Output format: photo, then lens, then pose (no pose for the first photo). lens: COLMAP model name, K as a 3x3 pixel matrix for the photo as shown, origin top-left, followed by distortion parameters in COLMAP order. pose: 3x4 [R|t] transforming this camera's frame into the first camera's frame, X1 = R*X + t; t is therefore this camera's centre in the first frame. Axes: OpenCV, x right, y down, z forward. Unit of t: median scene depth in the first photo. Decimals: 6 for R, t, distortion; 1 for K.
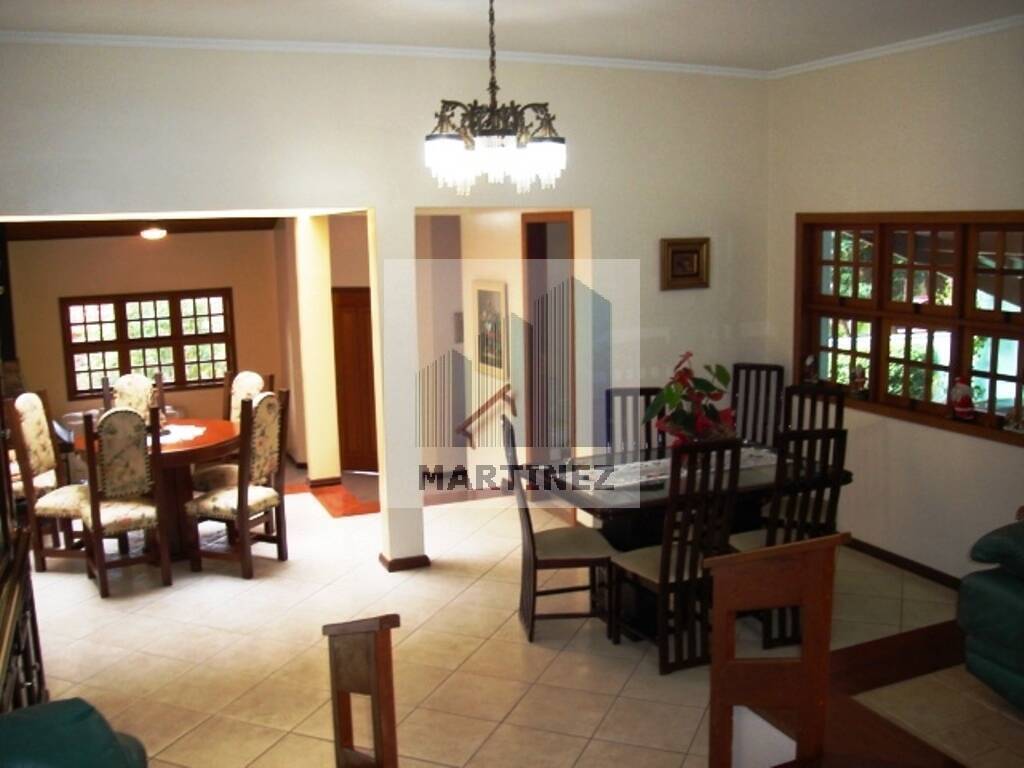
lens RADIAL K [[997.1, 0, 512.0], [0, 997.1, 384.0], [0, 0, 1]] dist [-0.144340, 0.013790]
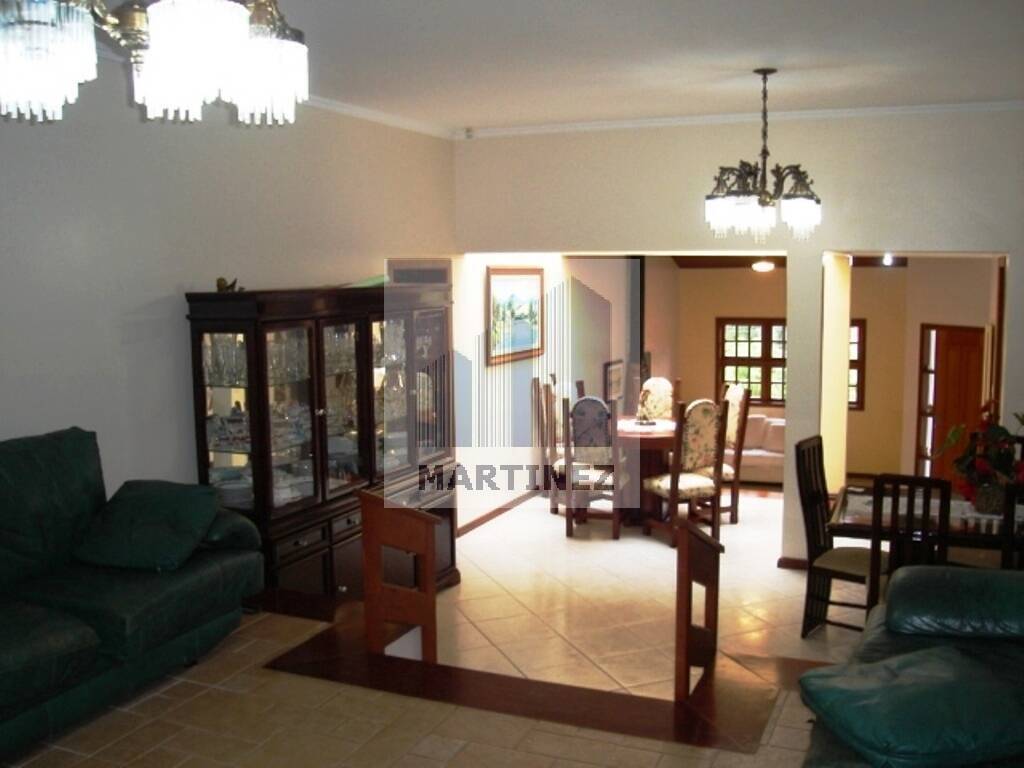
lens RADIAL K [[997.1, 0, 512.0], [0, 997.1, 384.0], [0, 0, 1]] dist [-0.144340, 0.013790]
pose [[0.679313, 0.097032, -0.727405, 0.473423], [-0.118952, 0.992671, 0.021329, -0.008280], [0.724144, 0.072037, 0.685877, -0.014868]]
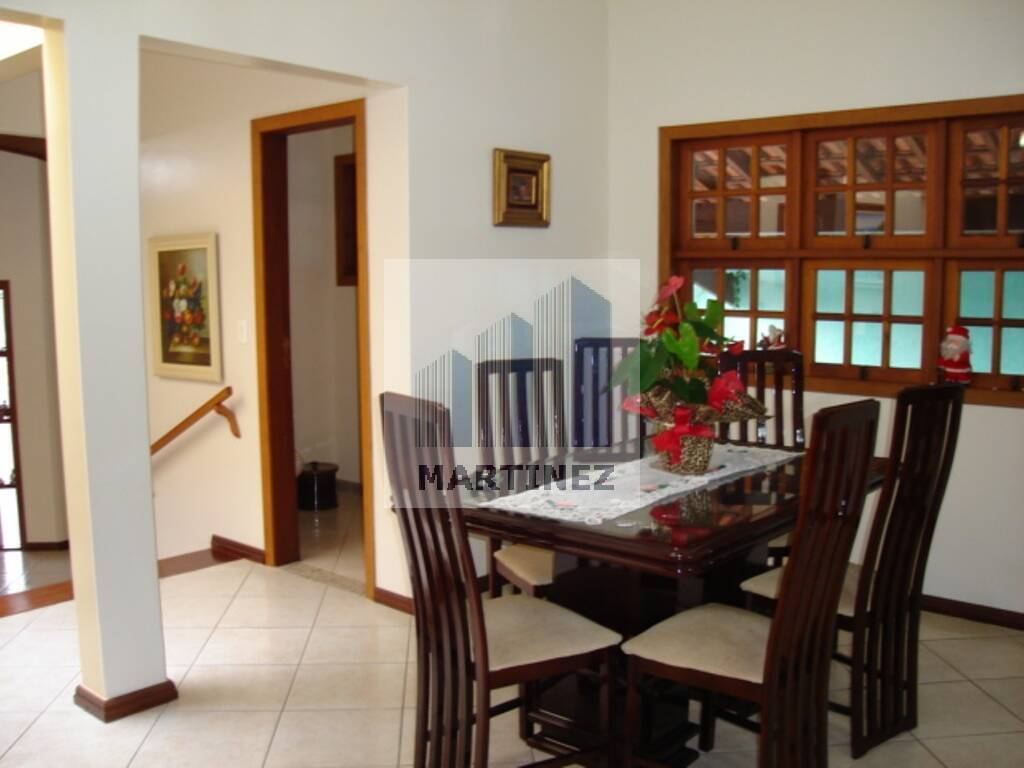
lens RADIAL K [[1025.0, 0, 512.1], [0, 1025.0, 339.1], [0, 0, 1]] dist [-0.128257, 0.008616]
pose [[0.912346, -0.014704, 0.409156, -0.126938], [0.054163, 0.994906, -0.085021, 0.042666], [-0.405821, 0.099730, 0.908495, 0.397786]]
